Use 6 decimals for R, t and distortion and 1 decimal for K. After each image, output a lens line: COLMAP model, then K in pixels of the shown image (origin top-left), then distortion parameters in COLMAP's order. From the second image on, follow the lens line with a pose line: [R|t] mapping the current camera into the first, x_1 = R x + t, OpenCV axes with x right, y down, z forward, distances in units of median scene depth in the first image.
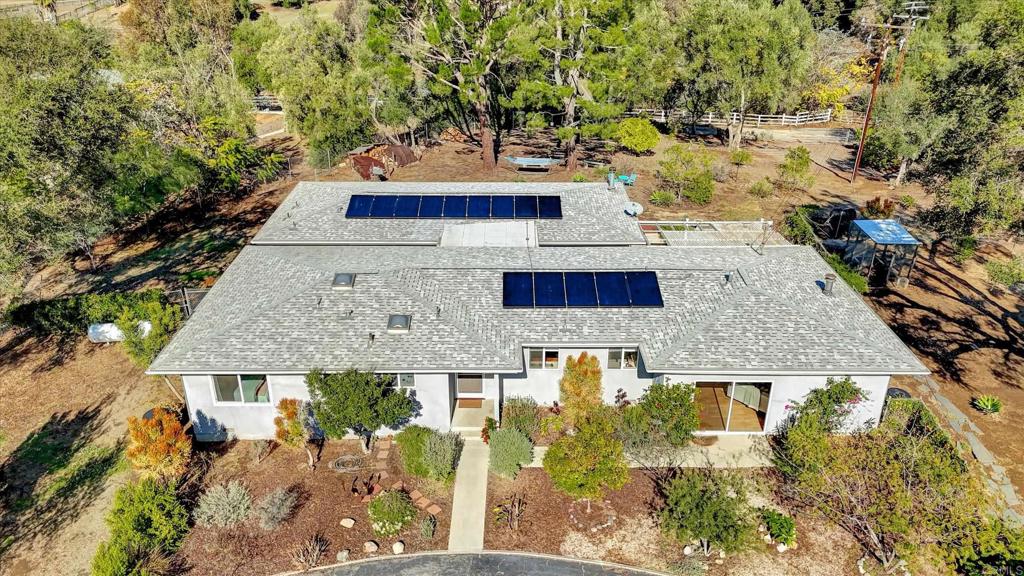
lens RADIAL K [[749.6, 0, 512.0], [0, 749.6, 288.0], [0, 0, 1]] dist [0.080023, -0.080755]
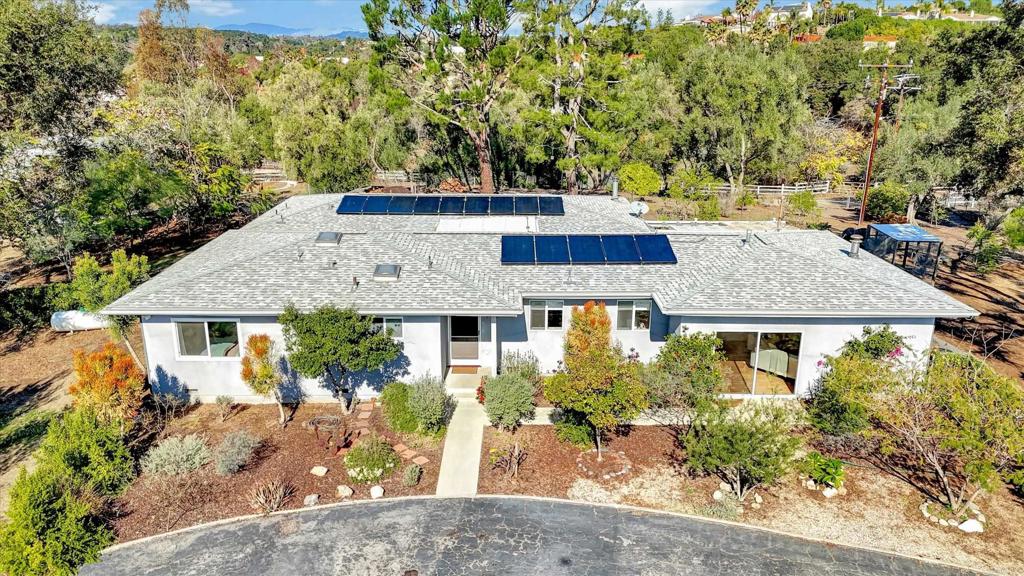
lens RADIAL K [[749.6, 0, 512.0], [0, 749.6, 288.0], [0, 0, 1]] dist [0.080023, -0.080755]
pose [[0.999998, 0.002147, 0.000569, 0.000400], [-0.002035, 0.988279, -0.152645, 0.203504], [-0.000890, 0.152644, 0.988281, 0.104231]]
